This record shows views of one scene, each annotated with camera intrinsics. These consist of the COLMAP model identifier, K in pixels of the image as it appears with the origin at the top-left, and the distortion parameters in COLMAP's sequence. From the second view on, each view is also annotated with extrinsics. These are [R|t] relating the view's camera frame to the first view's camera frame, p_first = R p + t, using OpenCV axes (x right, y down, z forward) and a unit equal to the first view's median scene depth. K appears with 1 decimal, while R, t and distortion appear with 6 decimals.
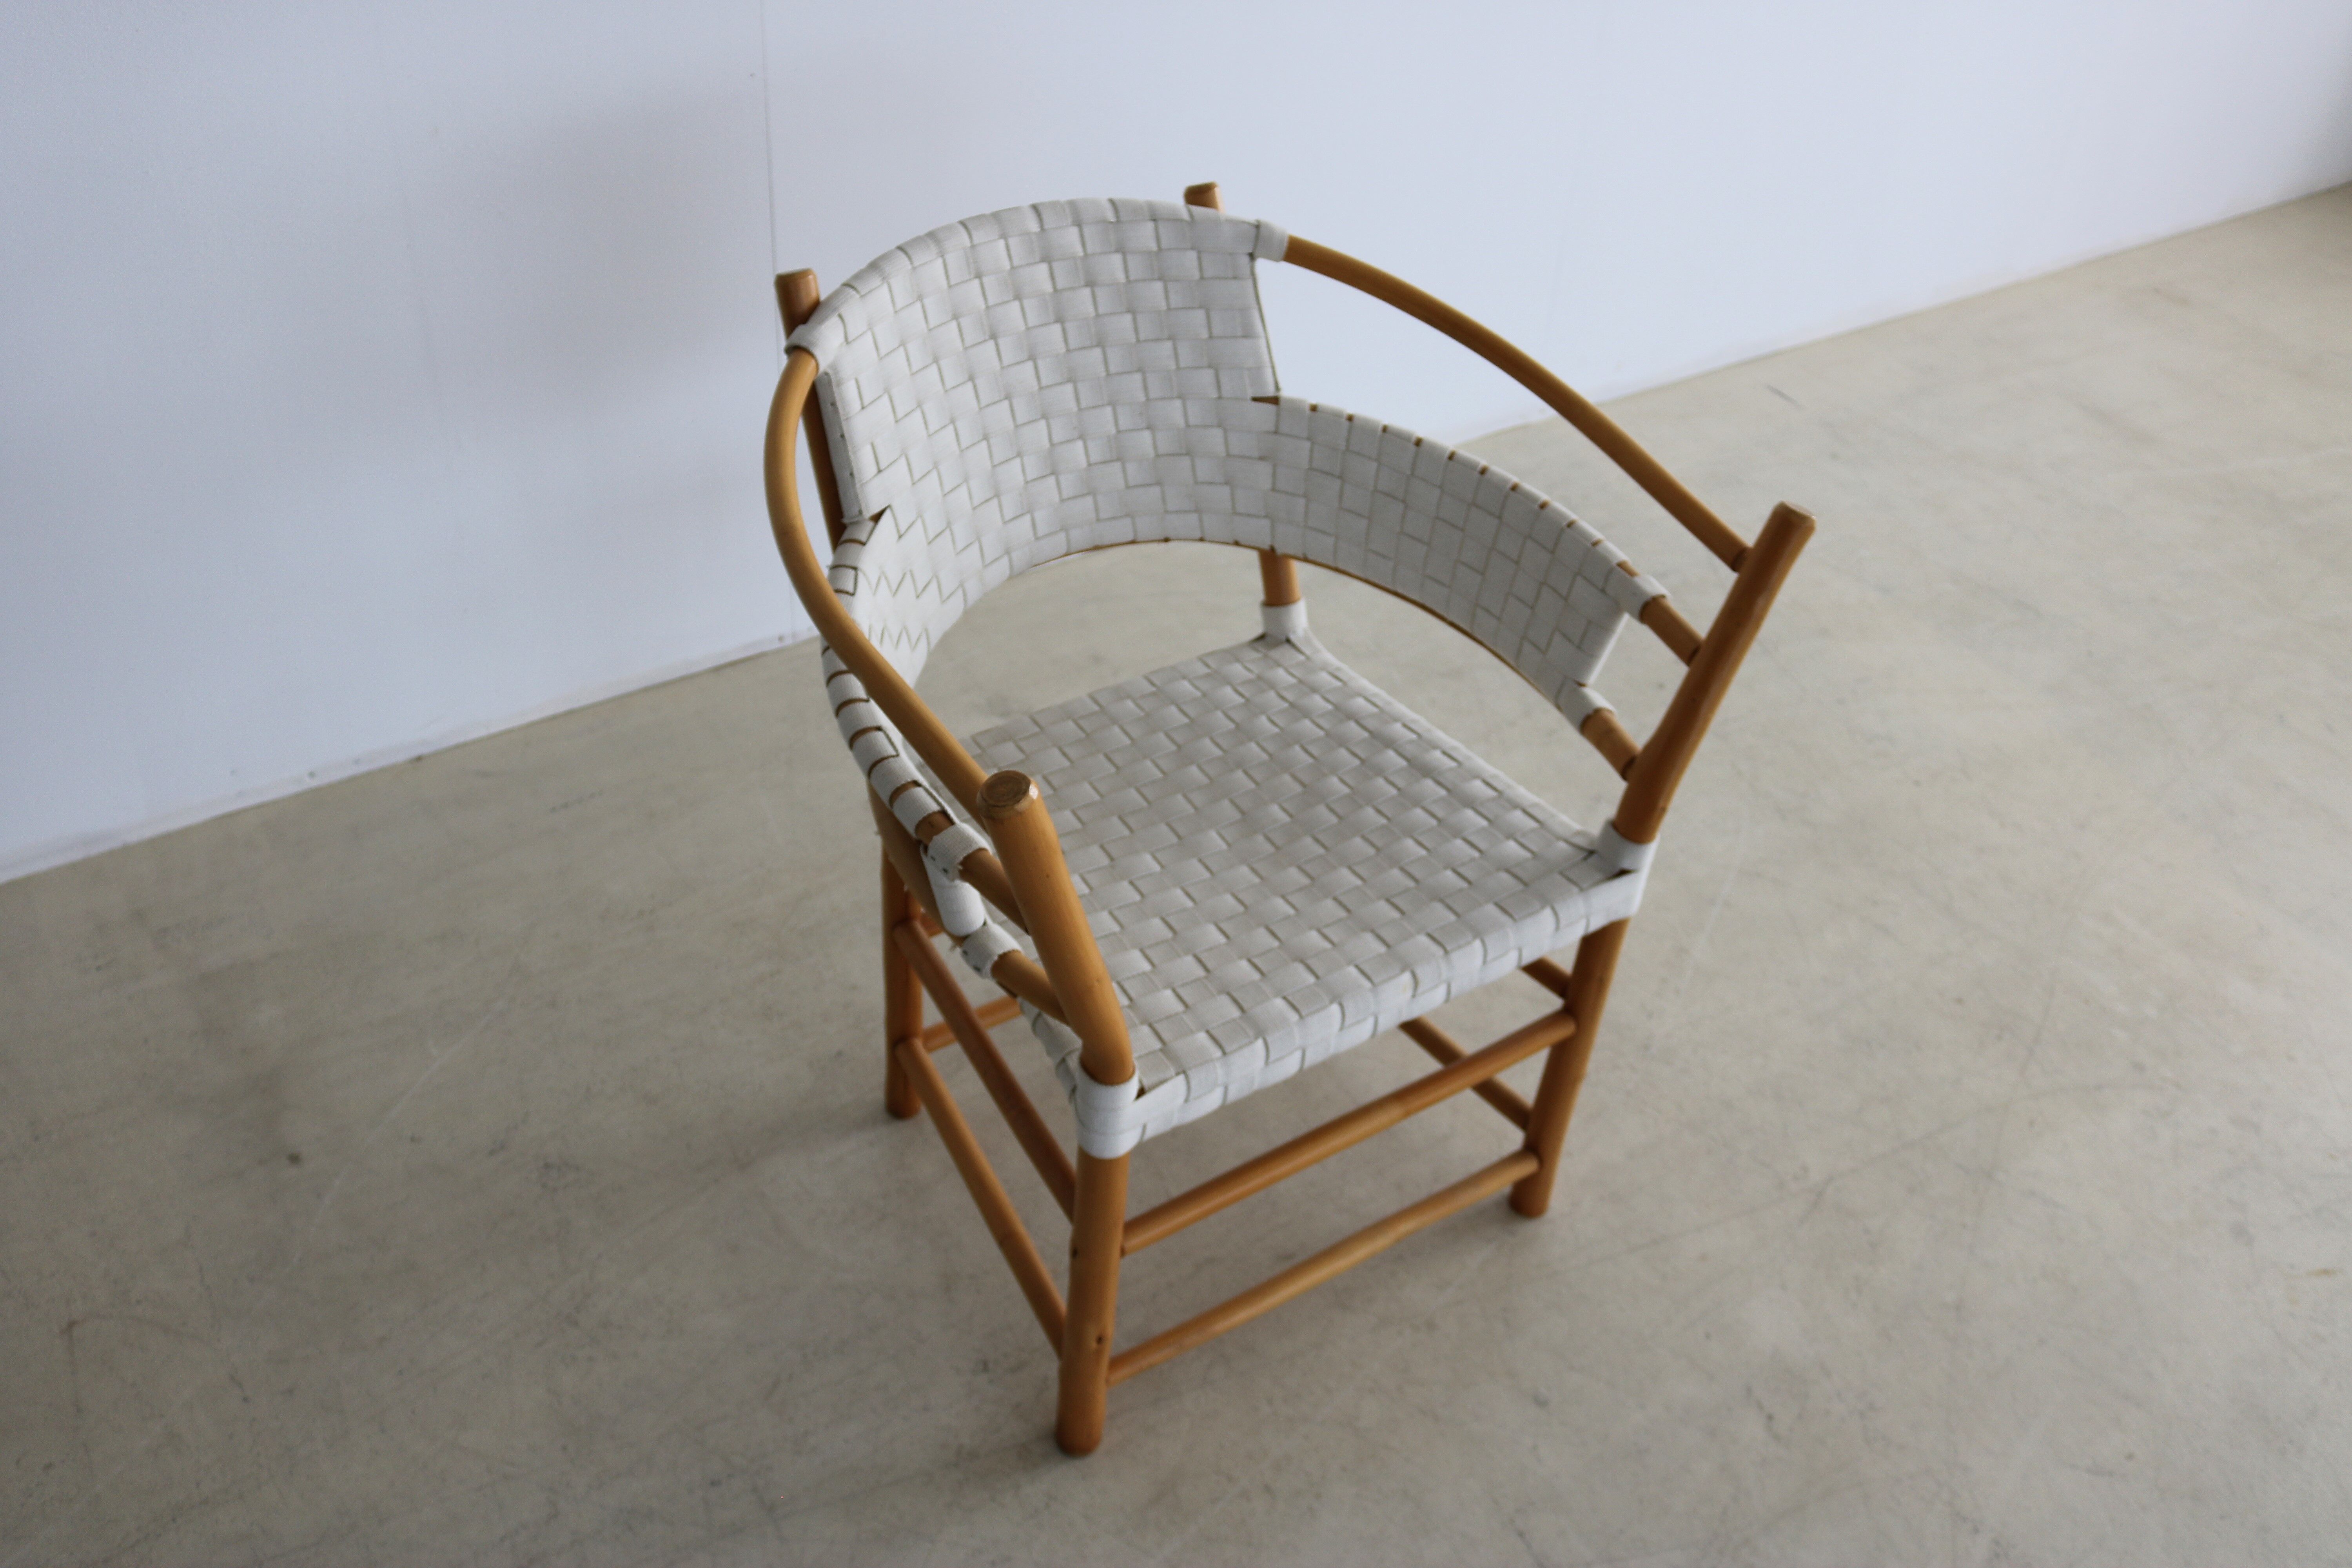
lens RADIAL K [[2015.4, 0, 1123.4], [0, 2015.4, 742.8], [0, 0, 1]] dist [-0.123088, 0.060903]
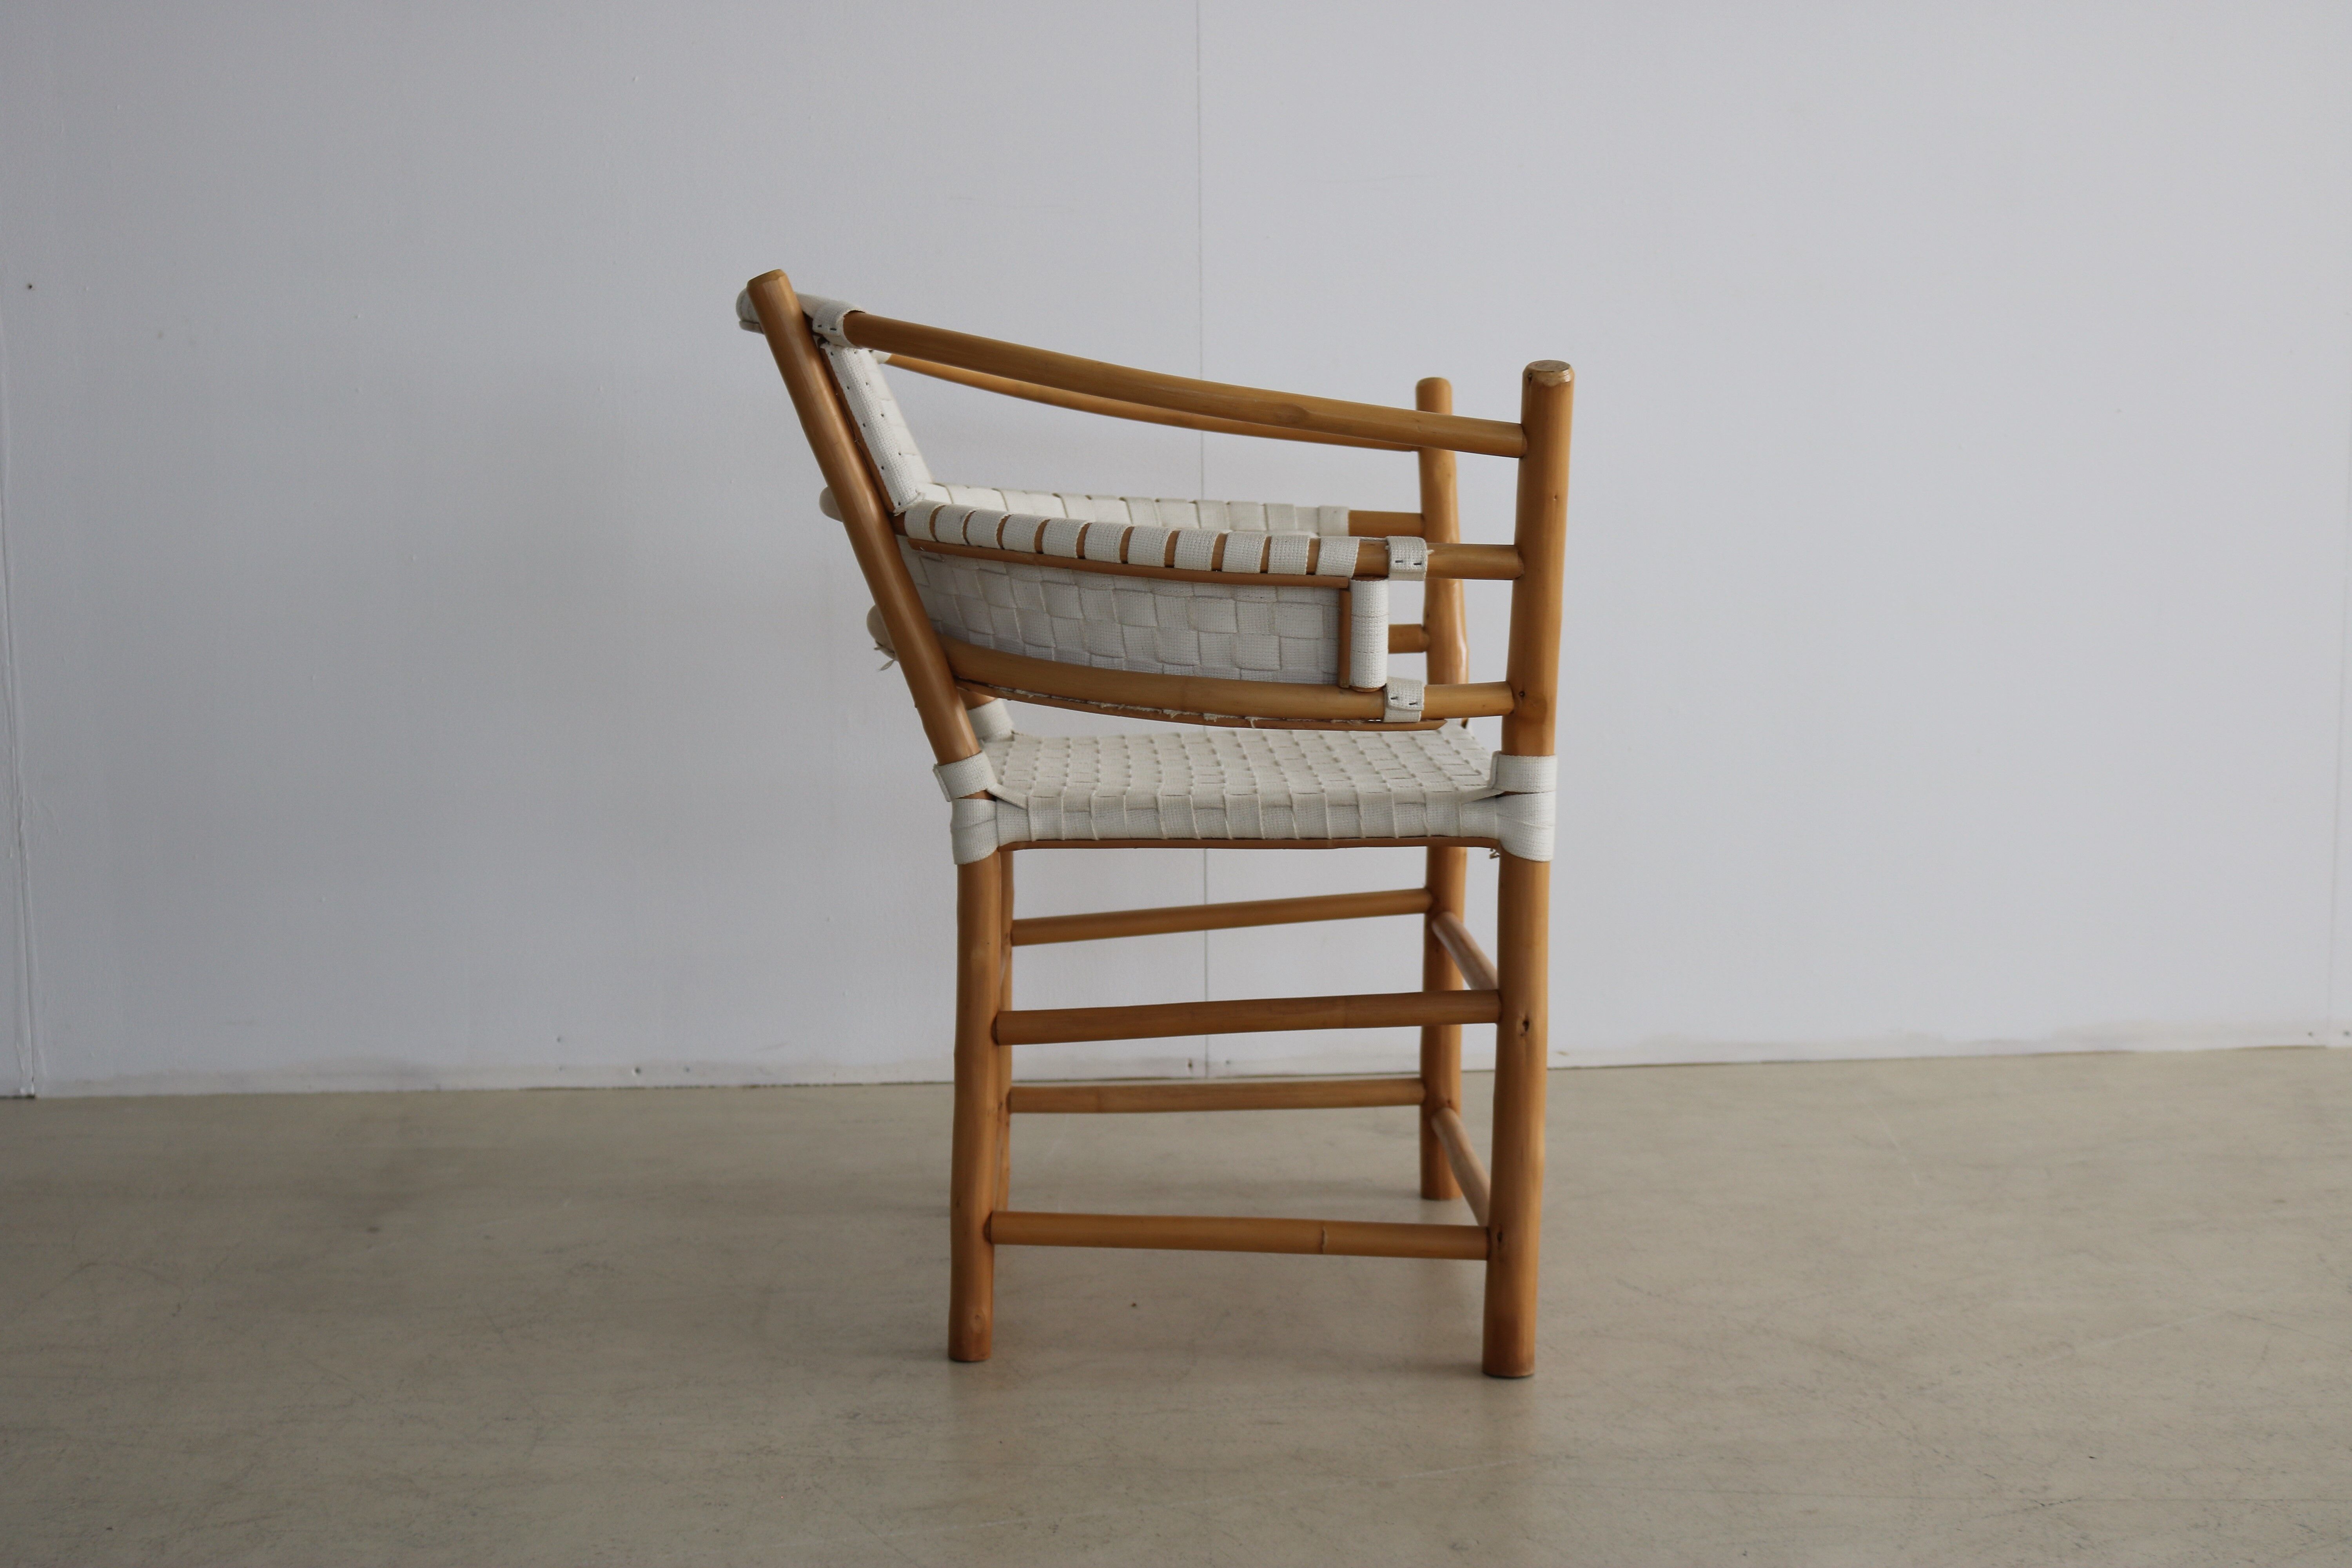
lens RADIAL K [[2911.6, 0, 1179.6], [0, 2911.6, 783.2], [0, 0, 1]] dist [-0.054678, 0.000000]
pose [[0.871596, 0.004576, -0.490204, 0.633033], [-0.254948, 0.858323, -0.445291, 0.582847], [0.418715, 0.513090, 0.749277, 0.012761]]
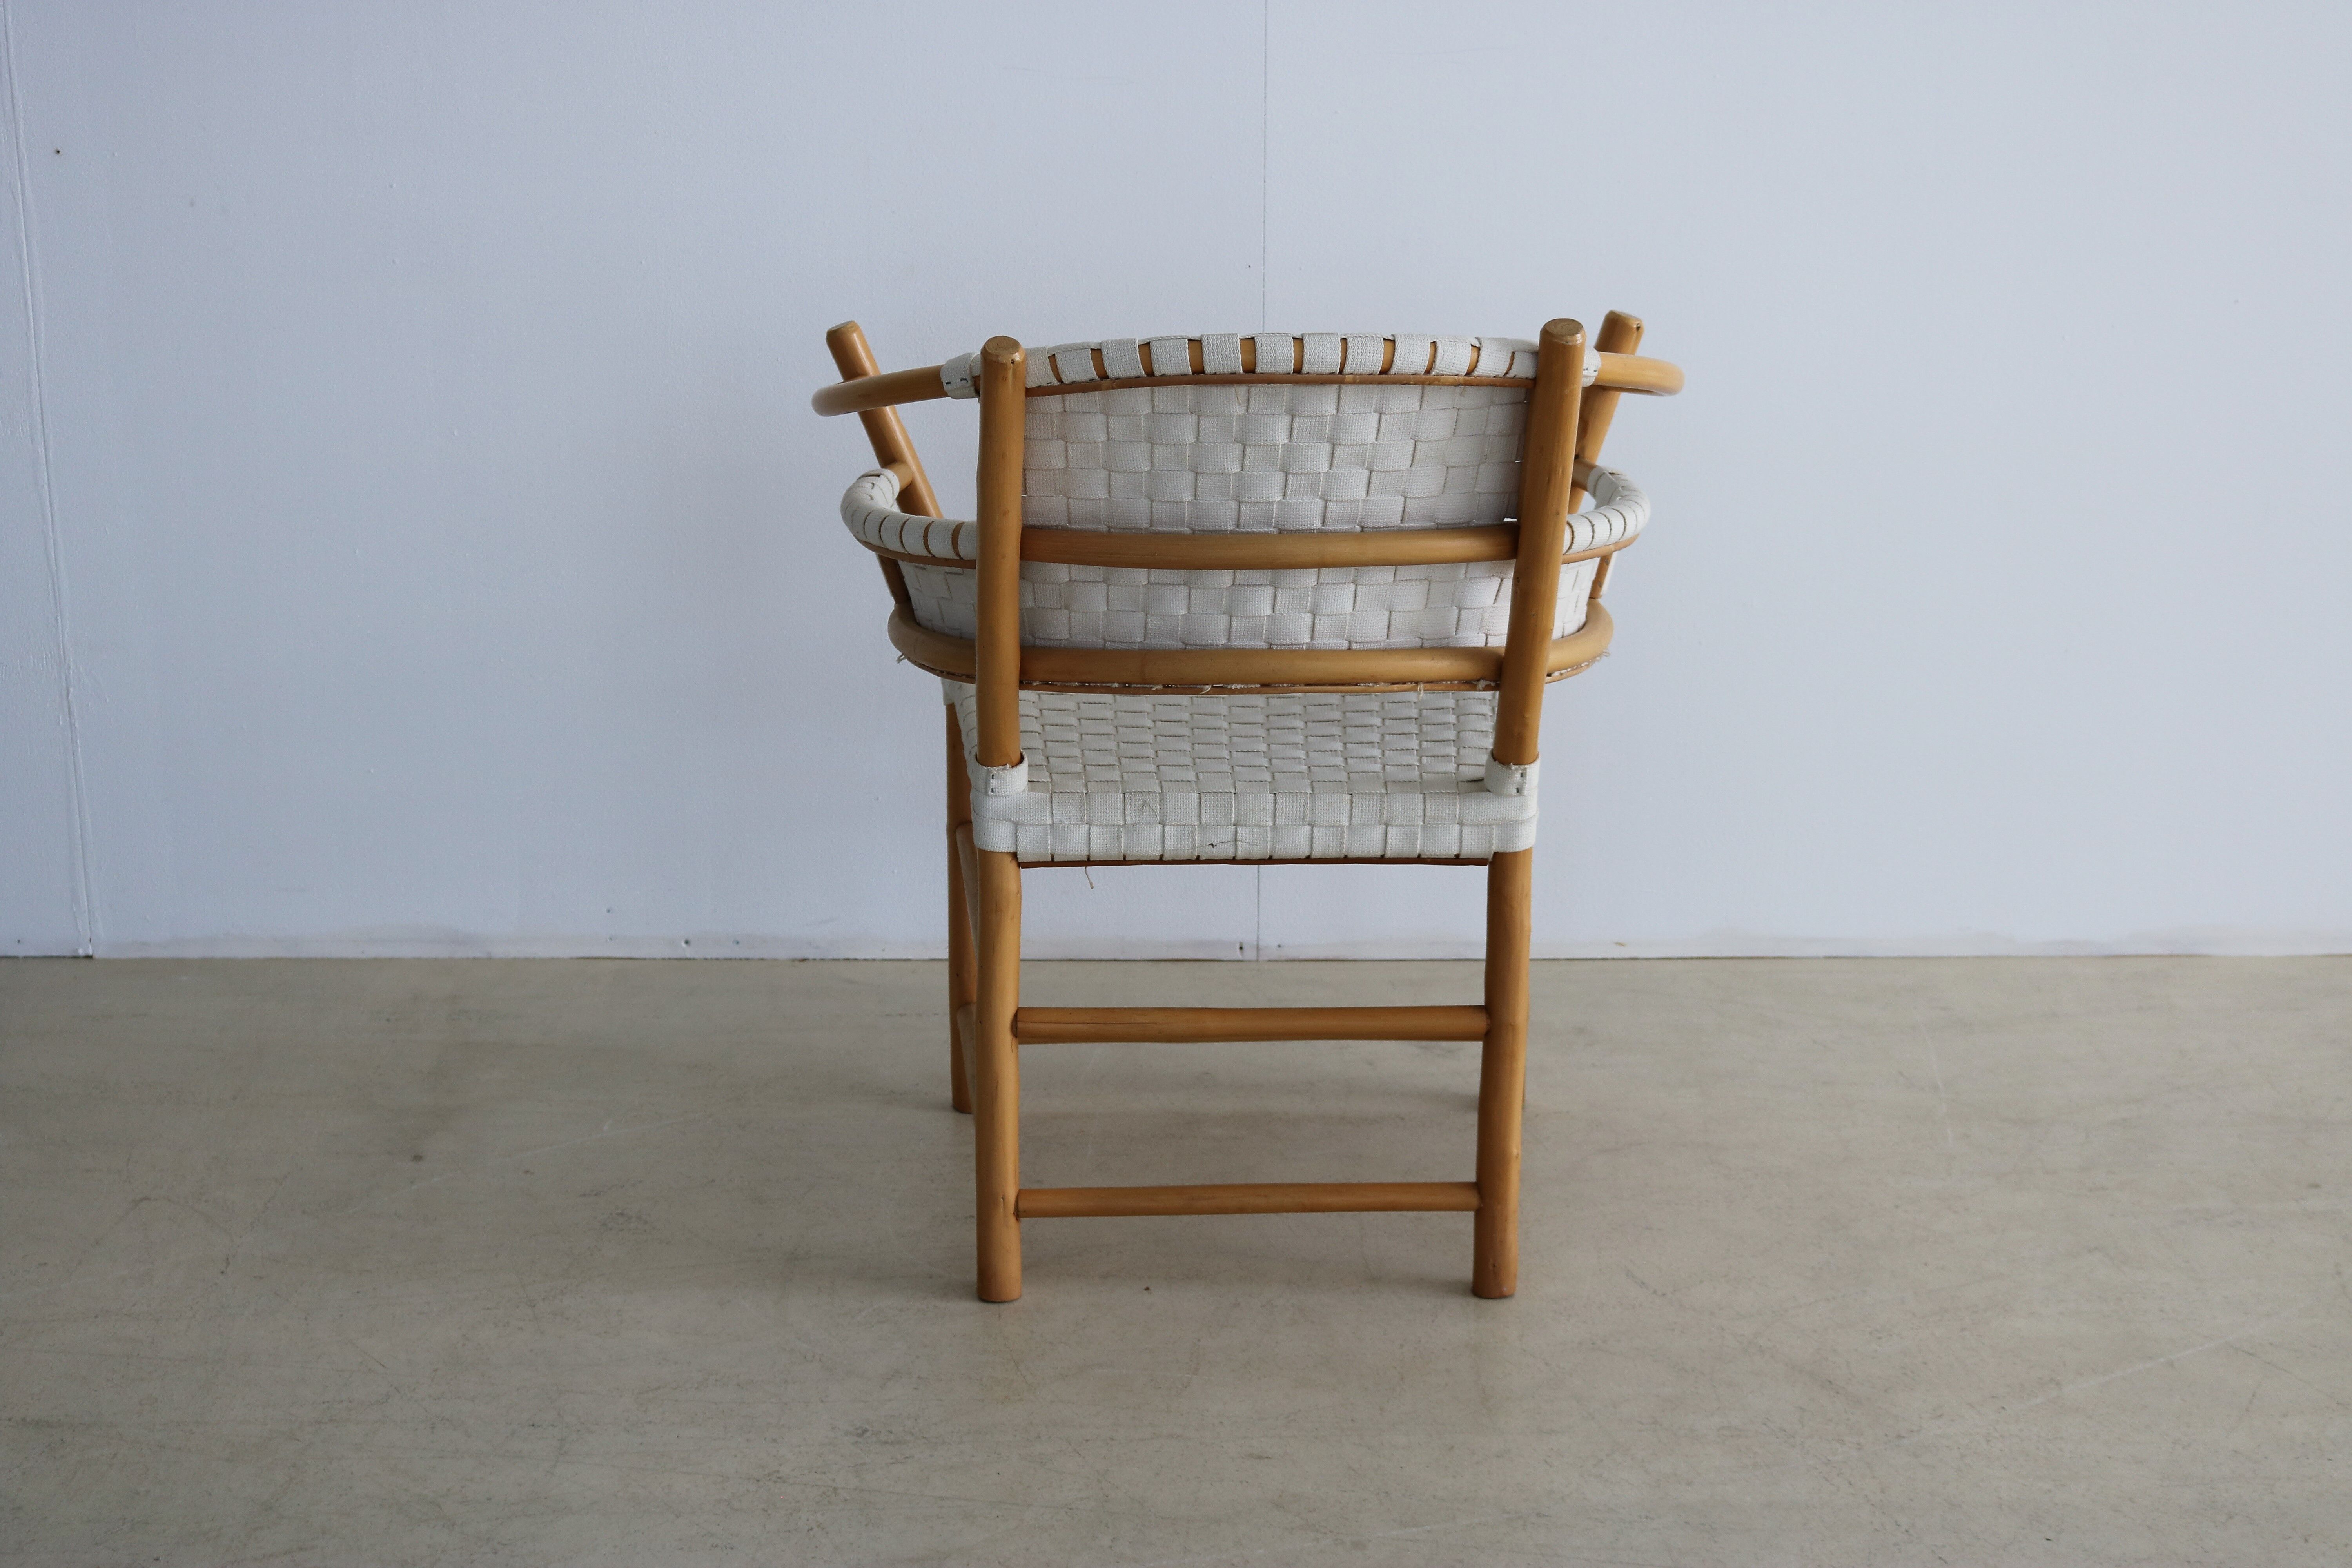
lens RADIAL K [[3132.2, 0, 1183.2], [0, 3132.2, 769.3], [0, 0, 1]] dist [-0.042833, 0.000000]
pose [[0.845094, 0.101092, -0.524972, 0.724810], [-0.292199, 0.909655, -0.295208, 0.405246], [0.447700, 0.402875, 0.798283, -0.140145]]
